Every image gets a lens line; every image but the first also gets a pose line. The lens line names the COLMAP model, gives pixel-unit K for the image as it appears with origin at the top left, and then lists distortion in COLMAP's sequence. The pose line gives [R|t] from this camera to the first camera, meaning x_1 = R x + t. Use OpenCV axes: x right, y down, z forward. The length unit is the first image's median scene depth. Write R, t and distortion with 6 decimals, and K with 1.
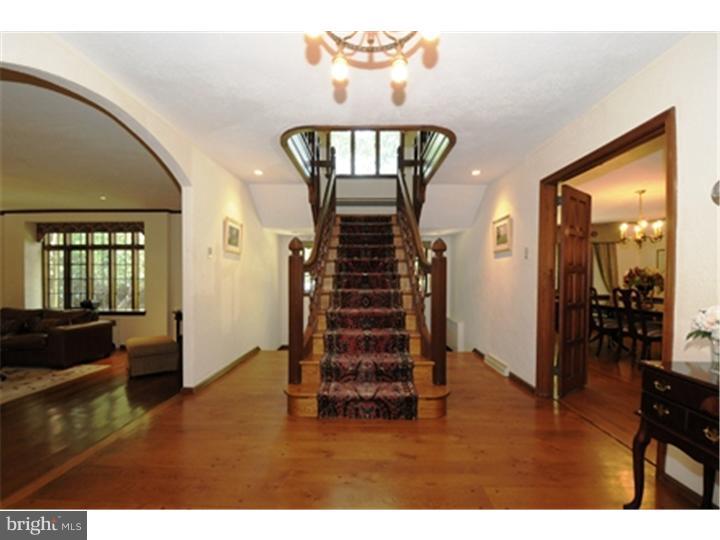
lens RADIAL K [[326.0, 0, 359.2], [0, 326.0, 272.8], [0, 0, 1]] dist [0.000240, -0.000412]
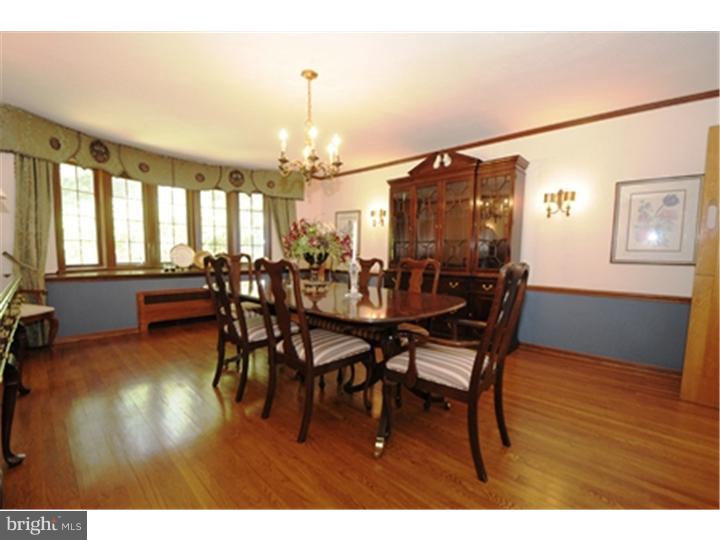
lens RADIAL K [[326.0, 0, 356.8], [0, 326.0, 272.7], [0, 0, 1]] dist [0.000240, -0.000412]
pose [[0.699212, -0.048402, 0.713274, 0.523553], [-0.012619, 0.996714, 0.080007, 0.026033], [-0.714803, -0.064943, 0.696304, 0.556587]]
